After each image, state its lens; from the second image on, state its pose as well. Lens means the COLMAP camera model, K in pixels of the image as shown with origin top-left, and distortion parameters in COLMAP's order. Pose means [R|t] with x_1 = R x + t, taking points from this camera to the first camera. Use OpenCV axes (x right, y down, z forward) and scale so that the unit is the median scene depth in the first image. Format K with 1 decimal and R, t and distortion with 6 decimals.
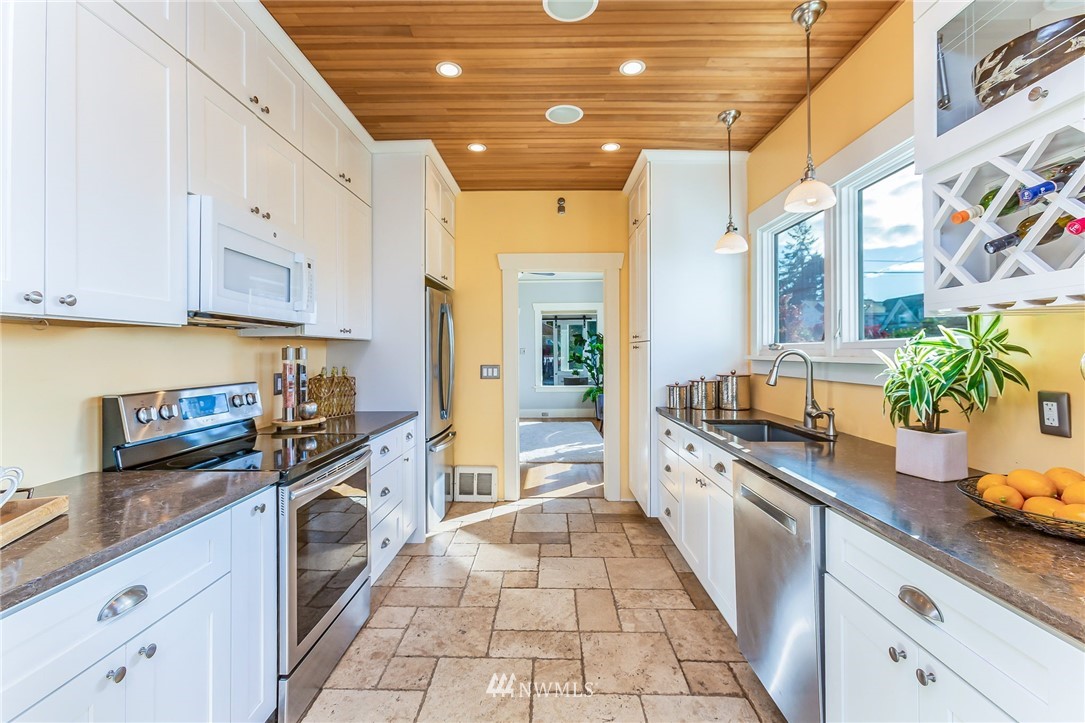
lens RADIAL K [[473.7, 0, 533.3], [0, 473.7, 354.8], [0, 0, 1]] dist [-0.014561, 0.004733]
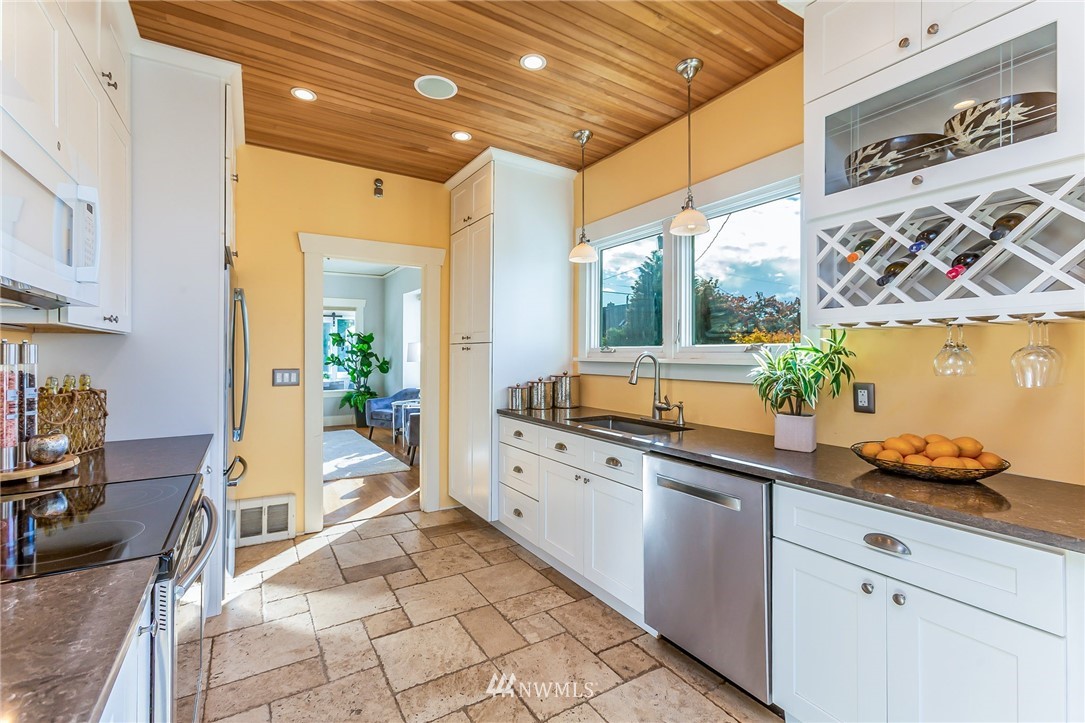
lens RADIAL K [[473.7, 0, 541.1], [0, 473.7, 356.8], [0, 0, 1]] dist [-0.014561, 0.004733]
pose [[0.837713, 0.001487, 0.546109, -0.279310], [-0.002449, 0.999996, 0.001034, -0.001260], [-0.546106, -0.002203, 0.837713, 0.159427]]
